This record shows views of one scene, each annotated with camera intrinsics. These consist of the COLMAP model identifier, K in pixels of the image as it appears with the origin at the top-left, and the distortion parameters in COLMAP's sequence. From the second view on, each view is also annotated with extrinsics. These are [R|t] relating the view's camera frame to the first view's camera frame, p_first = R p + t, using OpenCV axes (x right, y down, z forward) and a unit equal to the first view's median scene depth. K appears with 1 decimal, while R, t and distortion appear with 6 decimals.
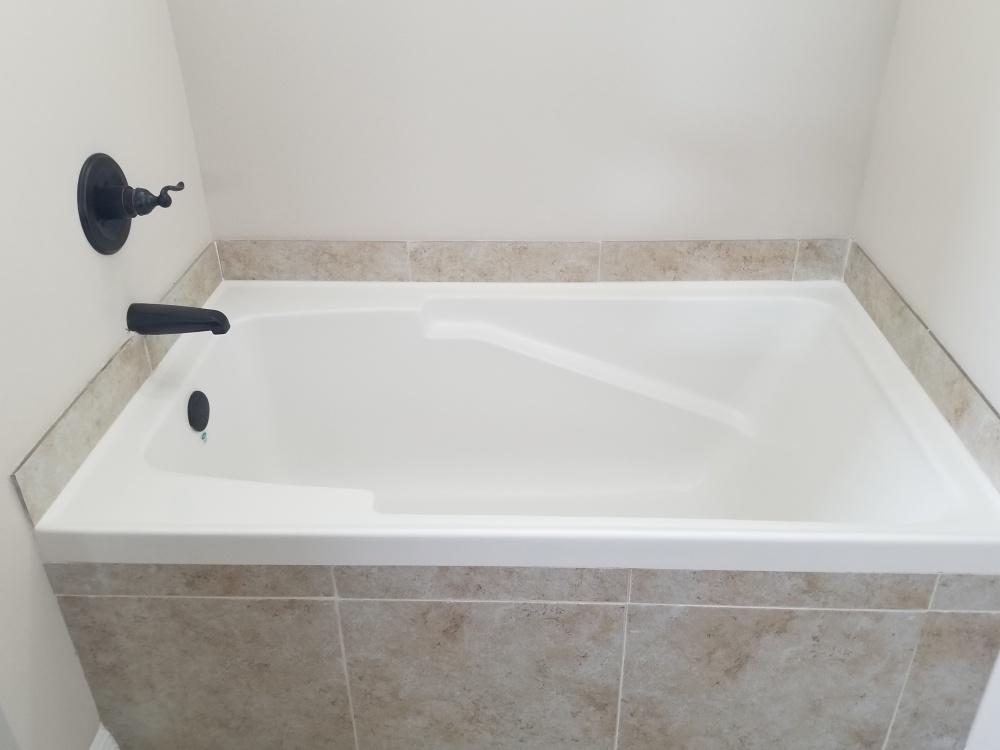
lens RADIAL K [[826.5, 0, 498.9], [0, 826.5, 369.1], [0, 0, 1]] dist [0.008051, -0.049052]
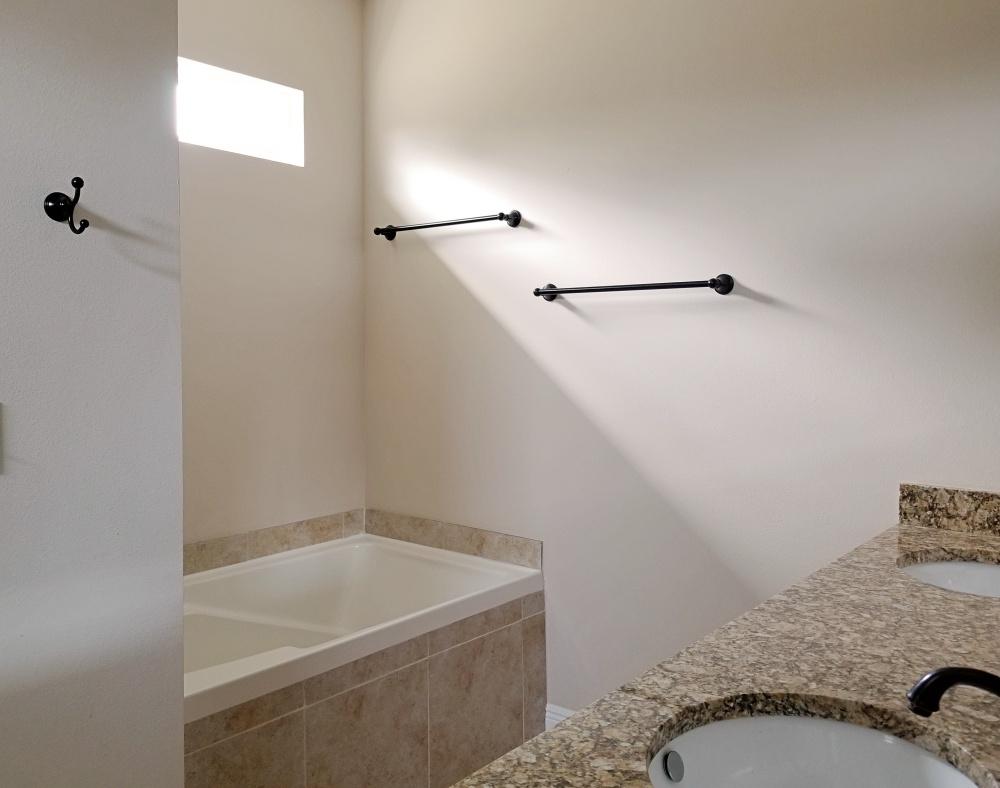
lens RADIAL K [[879.2, 0, 498.0], [0, 879.2, 392.2], [0, 0, 1]] dist [-0.075389, -0.015535]
pose [[0.582313, -0.025407, 0.812567, -1.301988], [0.405825, 0.875153, -0.263464, 0.332232], [-0.704427, 0.483179, 0.519924, -0.418562]]
